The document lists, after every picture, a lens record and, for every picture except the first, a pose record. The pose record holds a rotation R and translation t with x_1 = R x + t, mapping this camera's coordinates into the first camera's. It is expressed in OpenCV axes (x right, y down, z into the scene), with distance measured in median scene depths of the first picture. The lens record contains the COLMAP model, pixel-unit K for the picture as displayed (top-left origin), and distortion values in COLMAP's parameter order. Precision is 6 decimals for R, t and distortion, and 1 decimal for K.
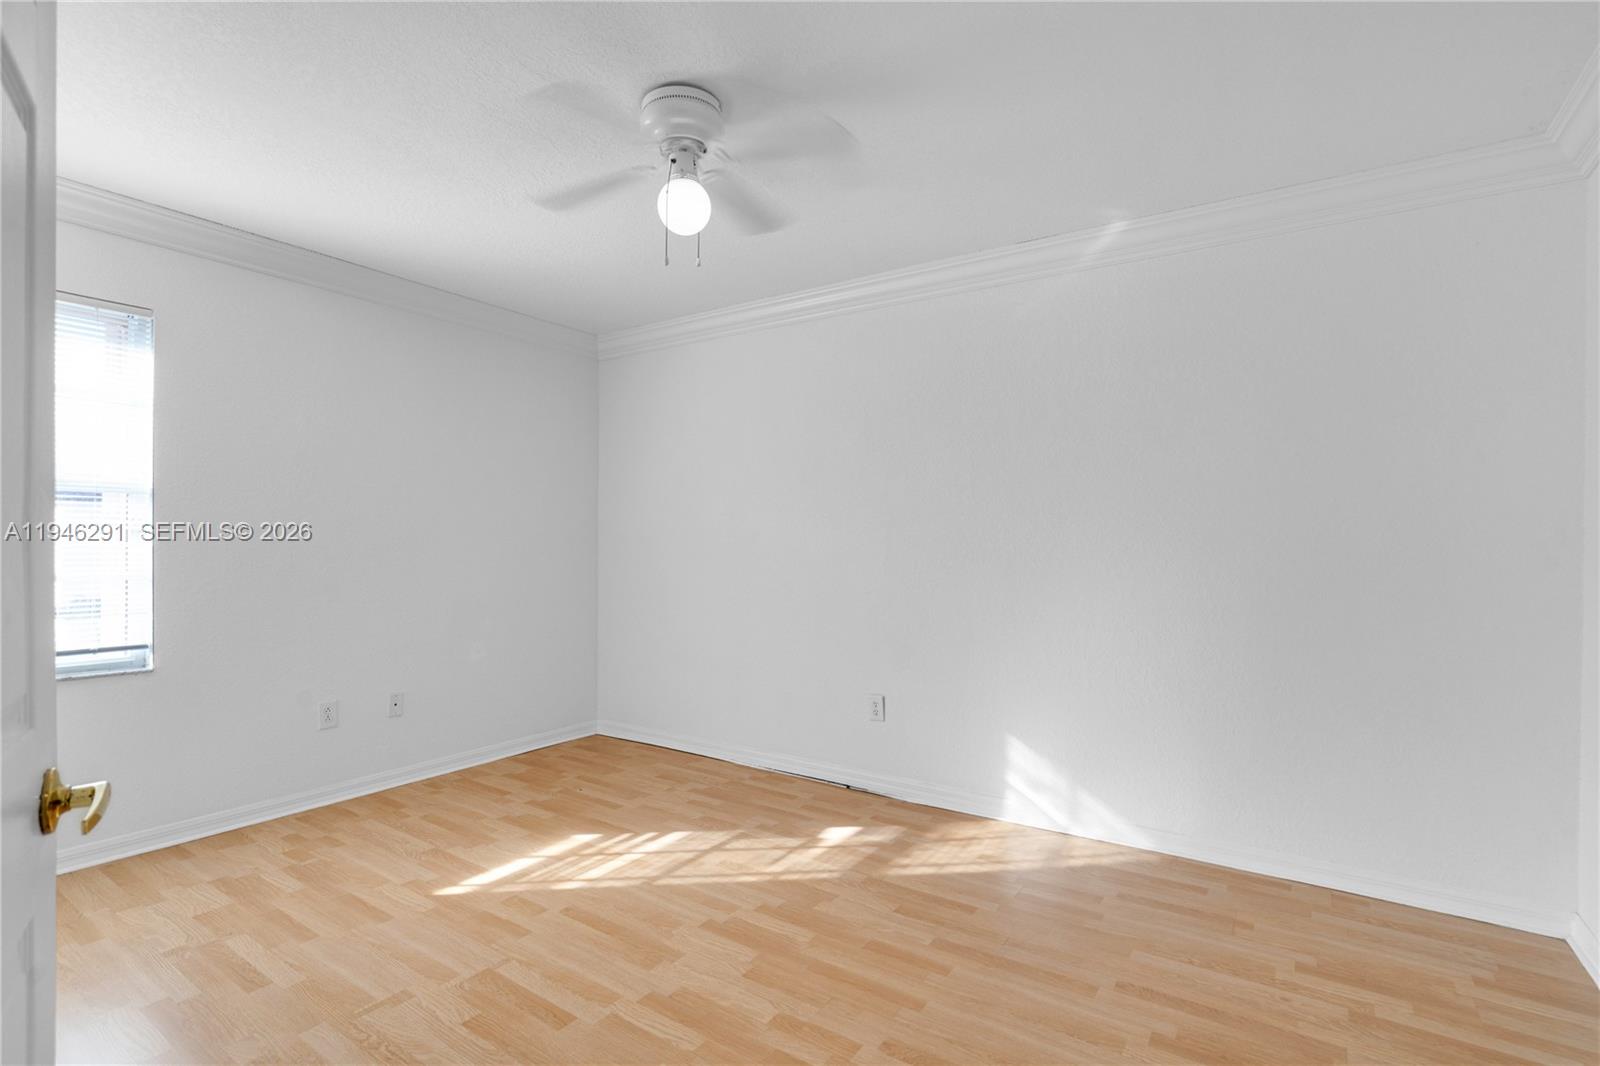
lens RADIAL K [[740.6, 0, 805.3], [0, 740.6, 531.7], [0, 0, 1]] dist [0.000848, 0.000363]
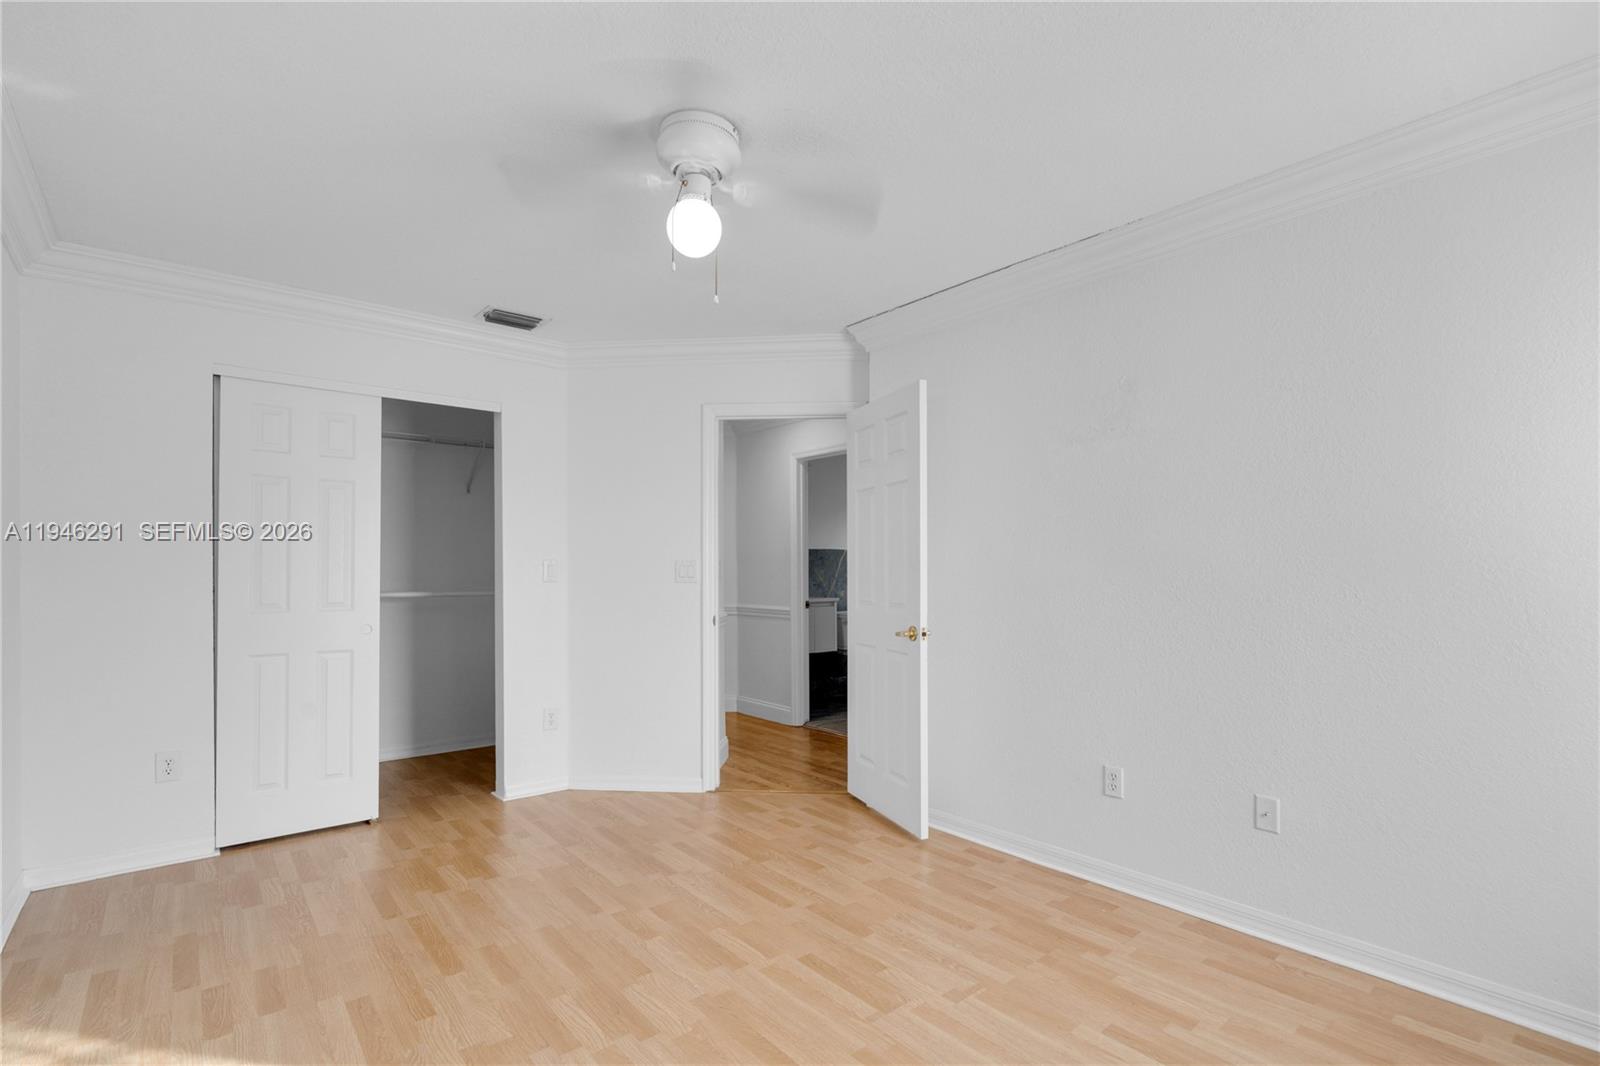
lens RADIAL K [[740.6, 0, 805.3], [0, 740.6, 531.7], [0, 0, 1]] dist [0.000848, 0.000363]
pose [[-0.962445, 0.014002, 0.271116, -0.602838], [-0.005943, 0.997343, -0.072603, 0.034605], [-0.271412, -0.071488, -0.959805, 2.021316]]
